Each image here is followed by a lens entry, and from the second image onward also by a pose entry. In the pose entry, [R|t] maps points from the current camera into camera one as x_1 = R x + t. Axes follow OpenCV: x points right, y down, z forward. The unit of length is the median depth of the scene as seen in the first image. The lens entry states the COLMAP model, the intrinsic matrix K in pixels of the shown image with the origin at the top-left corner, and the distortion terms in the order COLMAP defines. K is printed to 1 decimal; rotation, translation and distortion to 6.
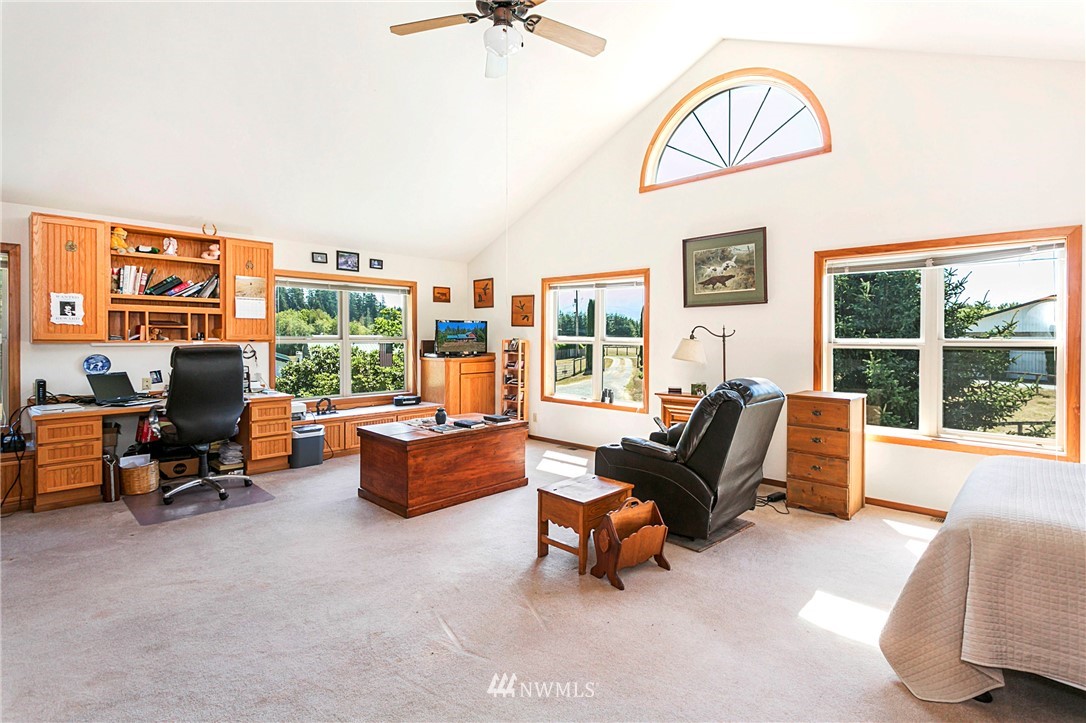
lens RADIAL K [[518.7, 0, 562.1], [0, 518.7, 336.6], [0, 0, 1]] dist [0.006015, -0.000363]
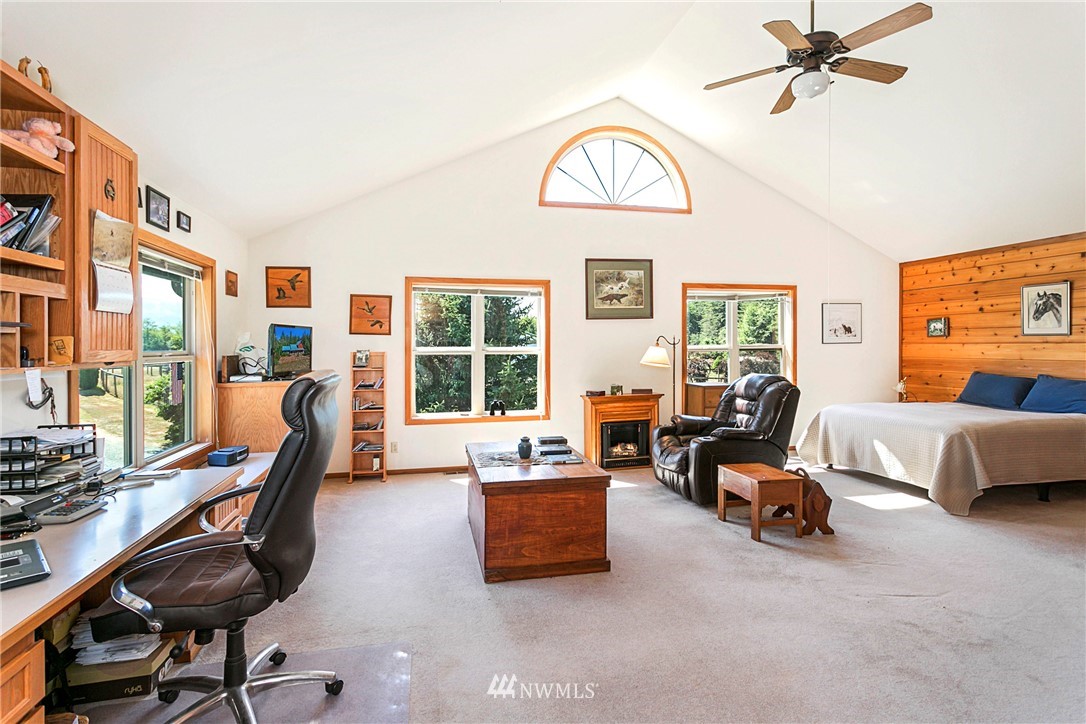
lens RADIAL K [[518.7, 0, 530.4], [0, 518.7, 341.5], [0, 0, 1]] dist [0.006015, -0.000363]
pose [[0.572126, -0.003503, 0.820158, -0.759718], [0.009875, 0.999948, -0.002618, -0.006232], [-0.820106, 0.009597, 0.572131, 0.465553]]
